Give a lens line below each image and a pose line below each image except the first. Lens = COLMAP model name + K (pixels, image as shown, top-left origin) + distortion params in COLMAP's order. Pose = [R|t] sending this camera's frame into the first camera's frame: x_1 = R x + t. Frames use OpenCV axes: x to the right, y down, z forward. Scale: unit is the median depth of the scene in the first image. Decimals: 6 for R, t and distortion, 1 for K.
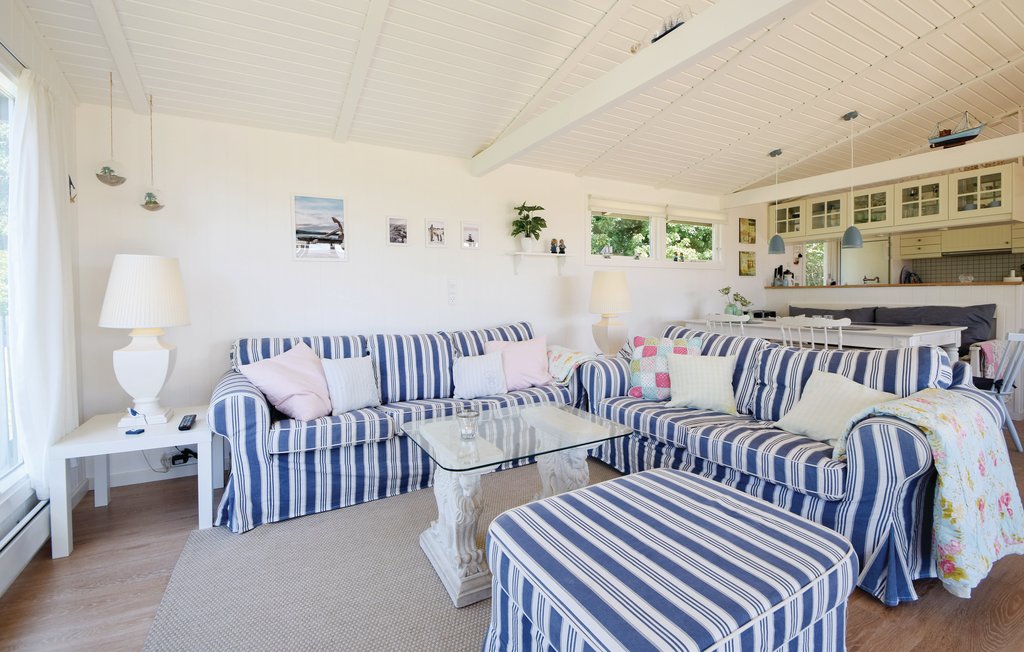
lens RADIAL K [[450.7, 0, 513.7], [0, 450.7, 303.8], [0, 0, 1]] dist [0.009685, -0.014806]
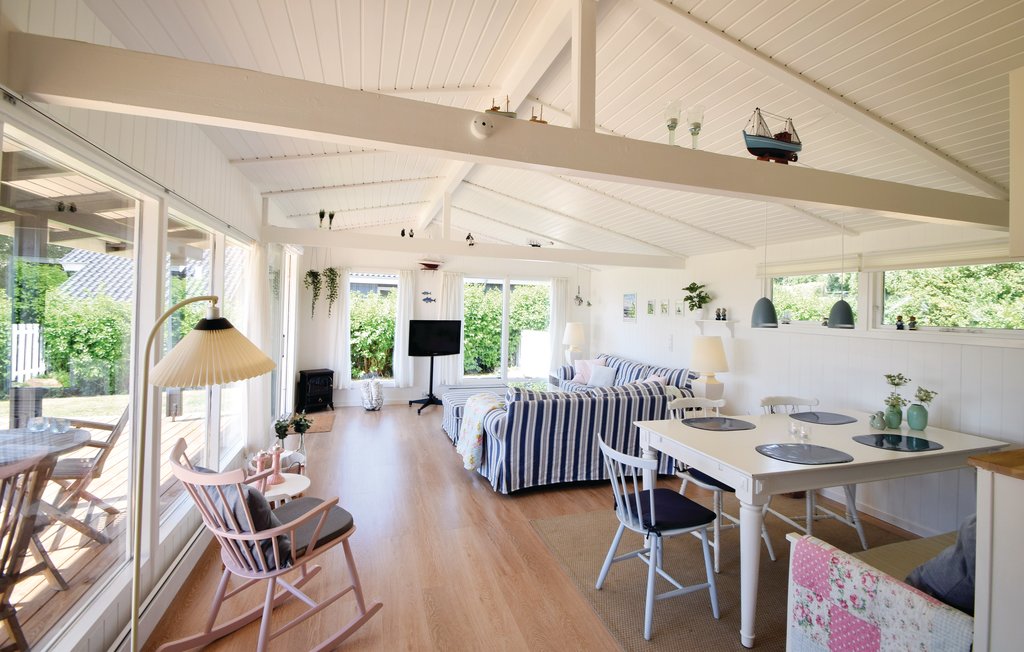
lens RADIAL K [[450.7, 0, 513.7], [0, 450.7, 303.8], [0, 0, 1]] dist [0.009685, -0.014806]
pose [[-0.192431, -0.006620, -0.981288, 1.397336], [-0.045492, 0.998962, 0.002182, -0.132839], [0.980255, 0.045061, -0.192533, 0.685586]]
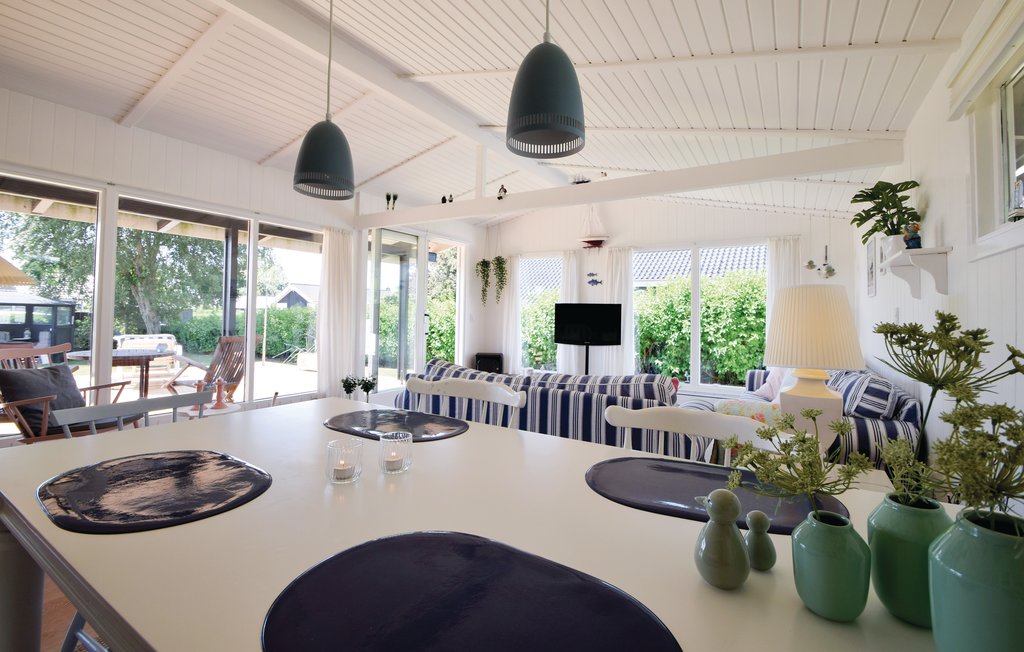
lens RADIAL K [[450.7, 0, 513.7], [0, 450.7, 303.8], [0, 0, 1]] dist [0.009685, -0.014806]
pose [[-0.873654, -0.018981, -0.486177, 0.718141], [-0.019724, 0.999799, -0.003589, -0.045662], [0.486147, 0.006454, -0.873853, 1.217206]]
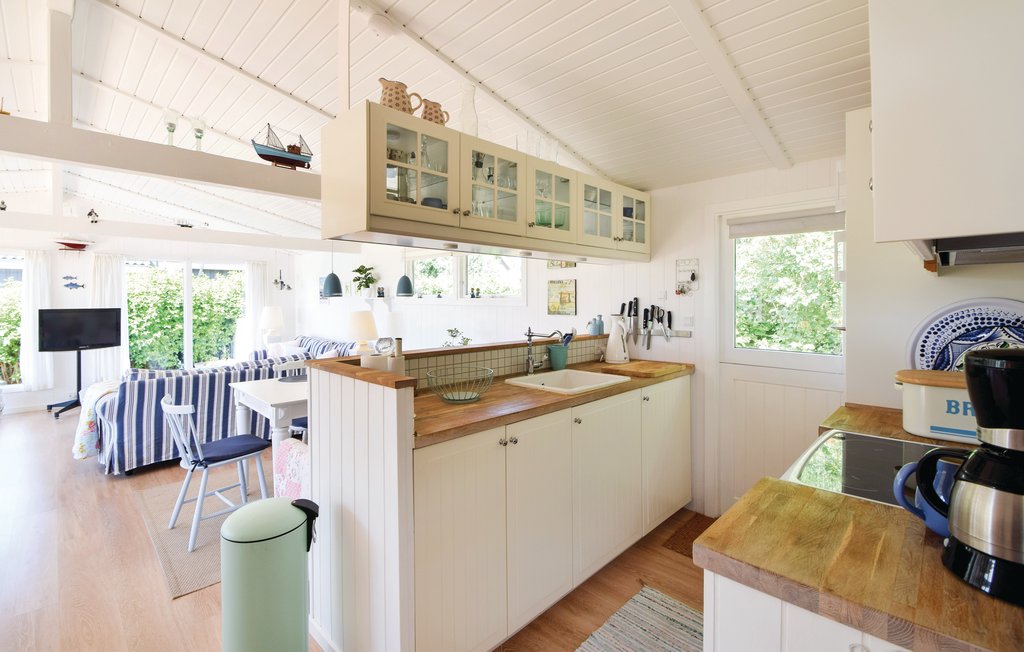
lens RADIAL K [[450.7, 0, 513.7], [0, 450.7, 303.8], [0, 0, 1]] dist [0.009685, -0.014806]
pose [[0.283377, 0.018055, -0.958839, 1.580746], [-0.020457, 0.999709, 0.012779, -0.117969], [0.958790, 0.015994, 0.283664, 1.000044]]
